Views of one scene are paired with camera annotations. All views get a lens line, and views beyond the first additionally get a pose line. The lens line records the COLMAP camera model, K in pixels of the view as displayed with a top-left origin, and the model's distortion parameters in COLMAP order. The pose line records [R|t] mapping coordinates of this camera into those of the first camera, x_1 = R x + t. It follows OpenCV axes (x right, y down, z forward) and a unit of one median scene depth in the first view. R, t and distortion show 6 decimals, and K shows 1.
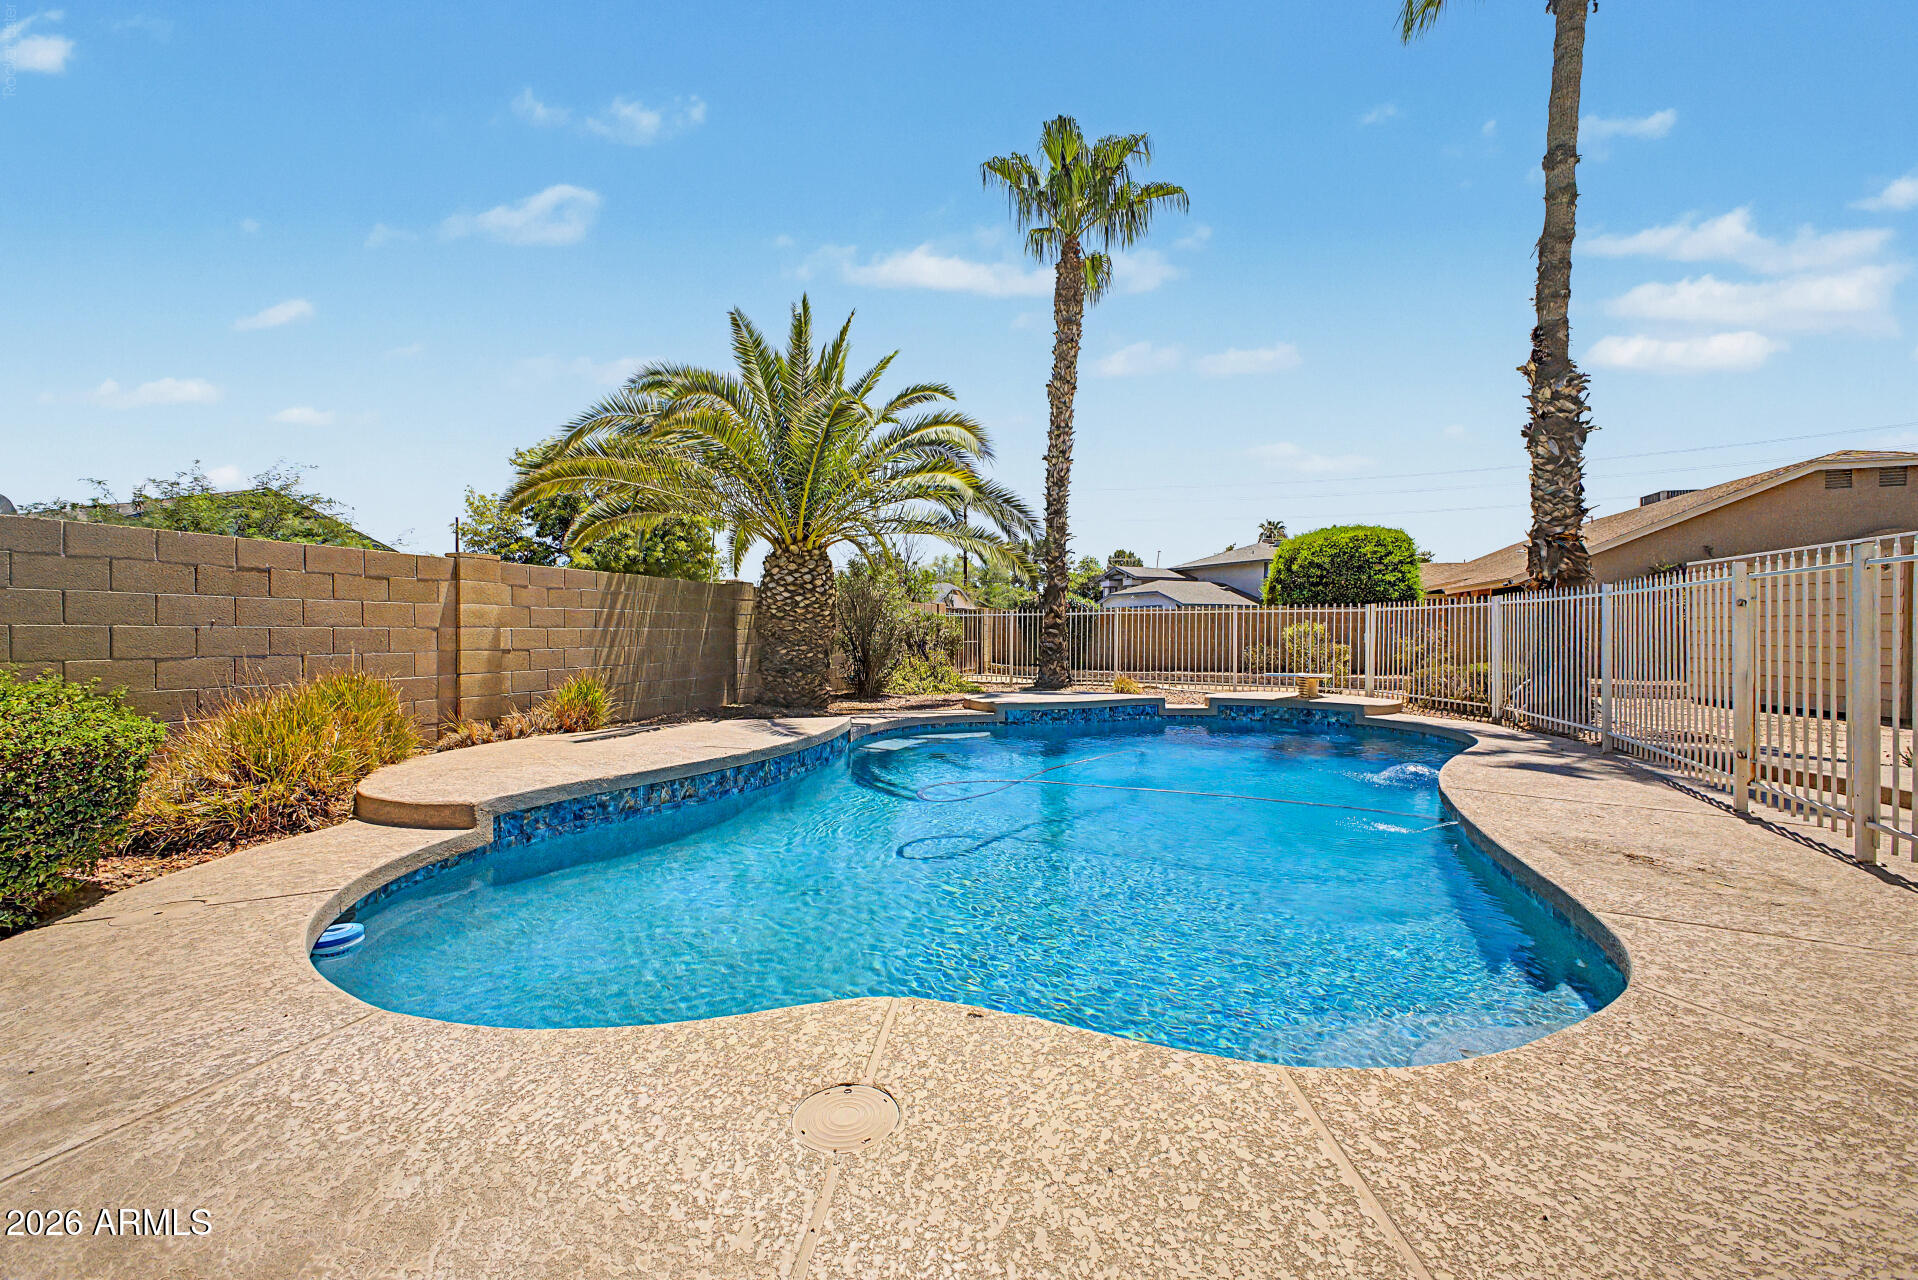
lens RADIAL K [[751.5, 0, 958.2], [0, 751.5, 636.0], [0, 0, 1]] dist [0.004045, -0.001039]
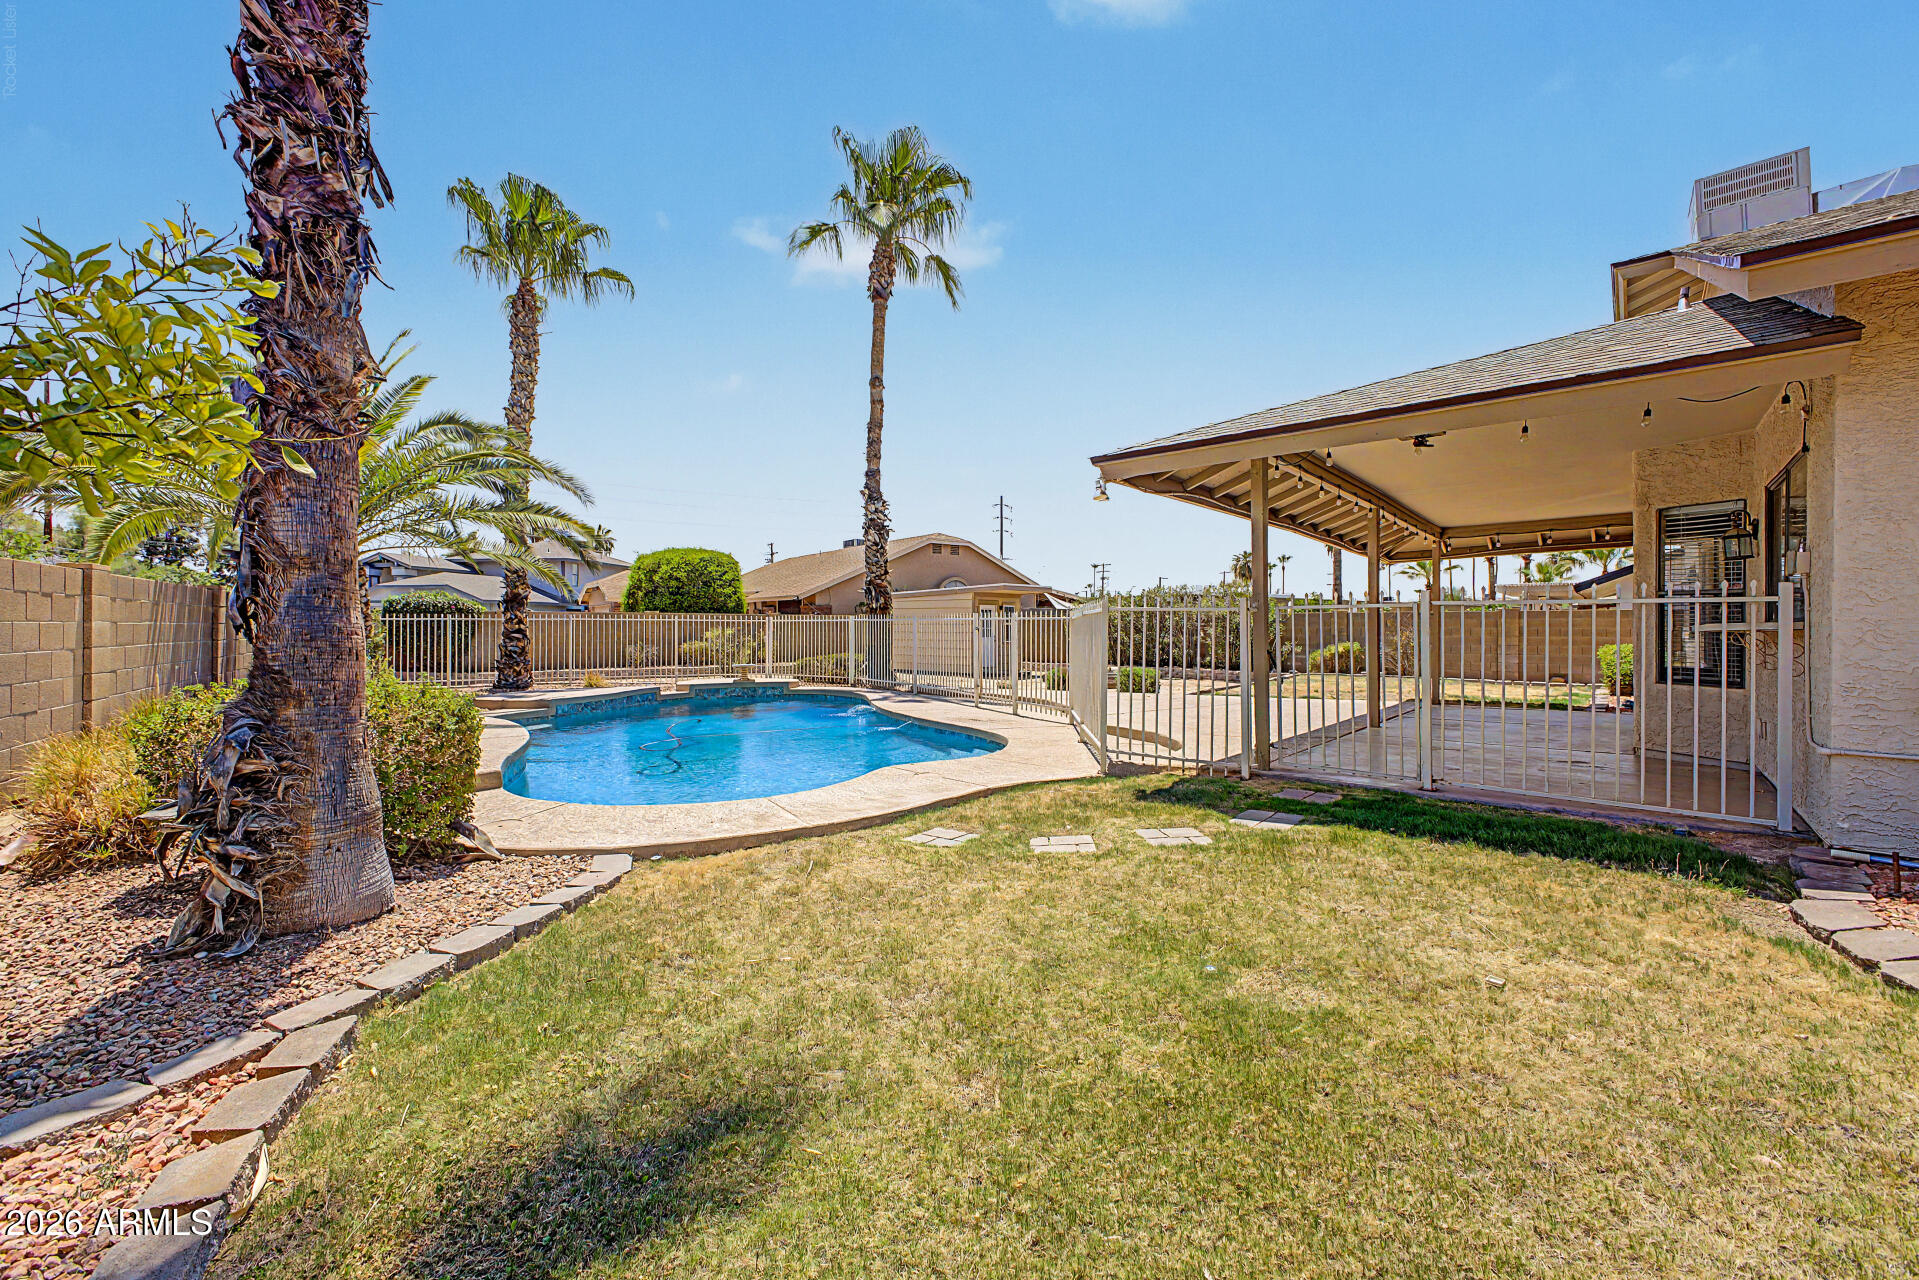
lens RADIAL K [[751.9, 0, 960.4], [0, 751.9, 633.9], [0, 0, 1]] dist [0.004045, -0.001039]
pose [[0.588081, -0.009041, 0.808751, -0.501014], [0.003801, 0.999957, 0.008414, -0.021578], [-0.808793, -0.001874, 0.588091, -0.225821]]
